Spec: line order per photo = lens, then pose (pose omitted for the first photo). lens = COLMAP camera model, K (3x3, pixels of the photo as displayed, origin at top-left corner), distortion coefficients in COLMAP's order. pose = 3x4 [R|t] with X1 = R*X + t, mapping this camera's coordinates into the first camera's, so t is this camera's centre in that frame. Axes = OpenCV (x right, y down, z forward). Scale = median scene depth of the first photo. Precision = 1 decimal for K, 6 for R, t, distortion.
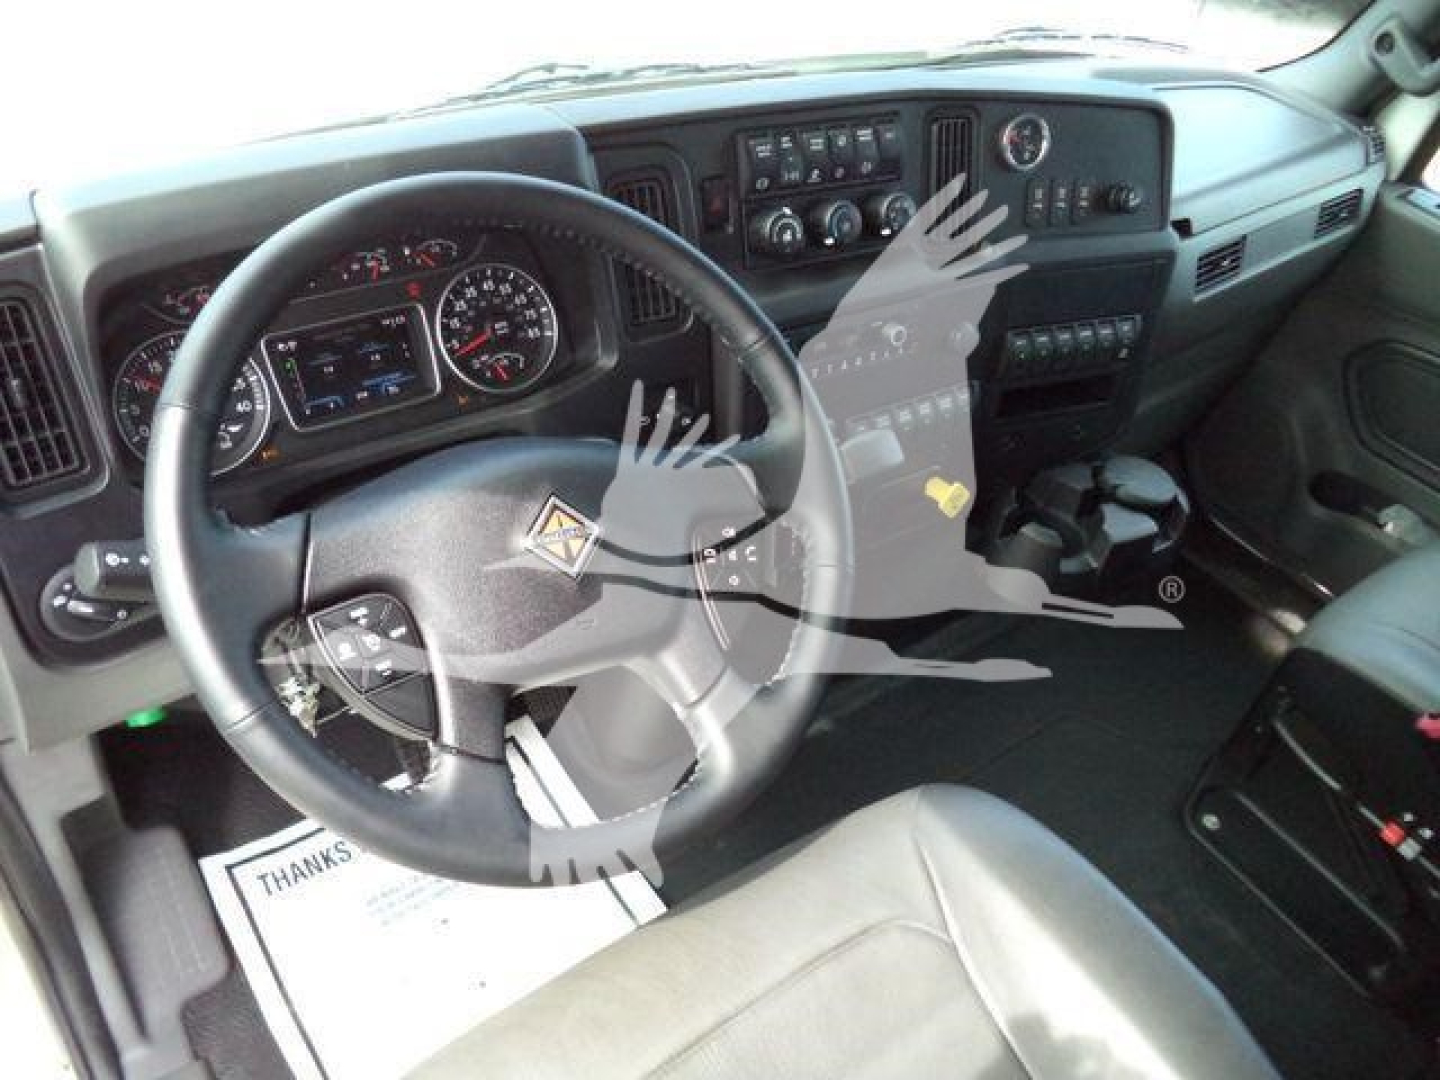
lens RADIAL K [[1189.7, 0, 746.9], [0, 1189.7, 499.7], [0, 0, 1]] dist [-0.033525, 0.008397]
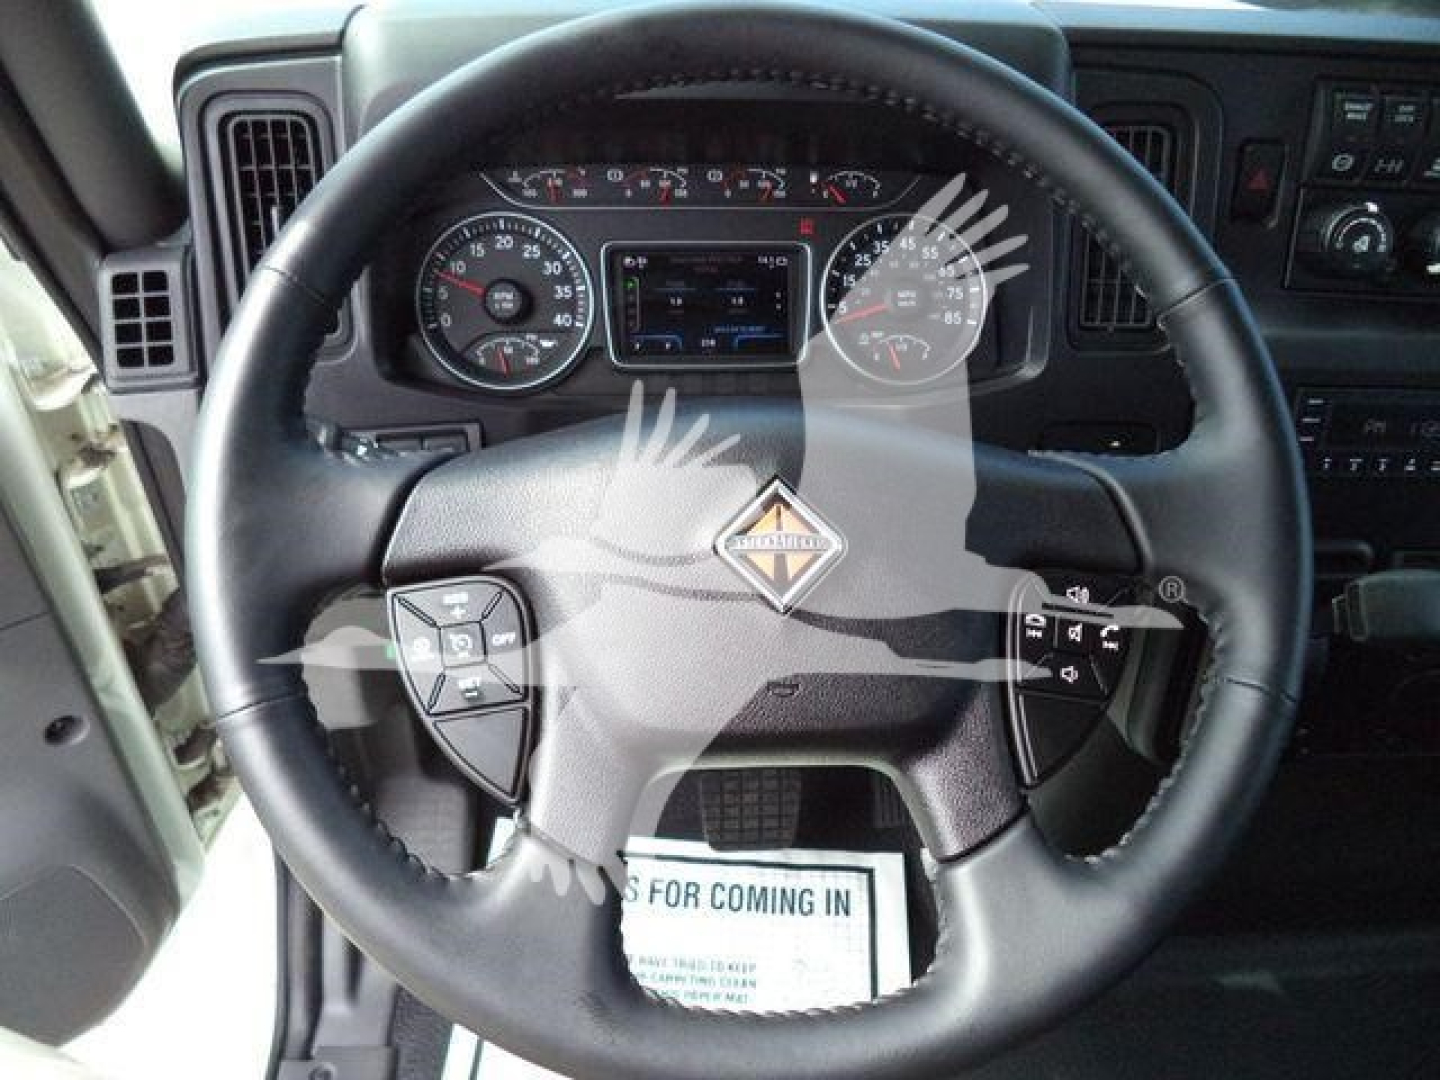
lens RADIAL K [[1172.7, 0, 750.7], [0, 1172.7, 532.6], [0, 0, 1]] dist [-0.031275, 0.000253]
pose [[0.843800, 0.249994, -0.474873, 0.099758], [-0.279112, 0.960211, 0.009545, 0.017597], [0.458364, 0.124488, 0.880003, 0.332224]]
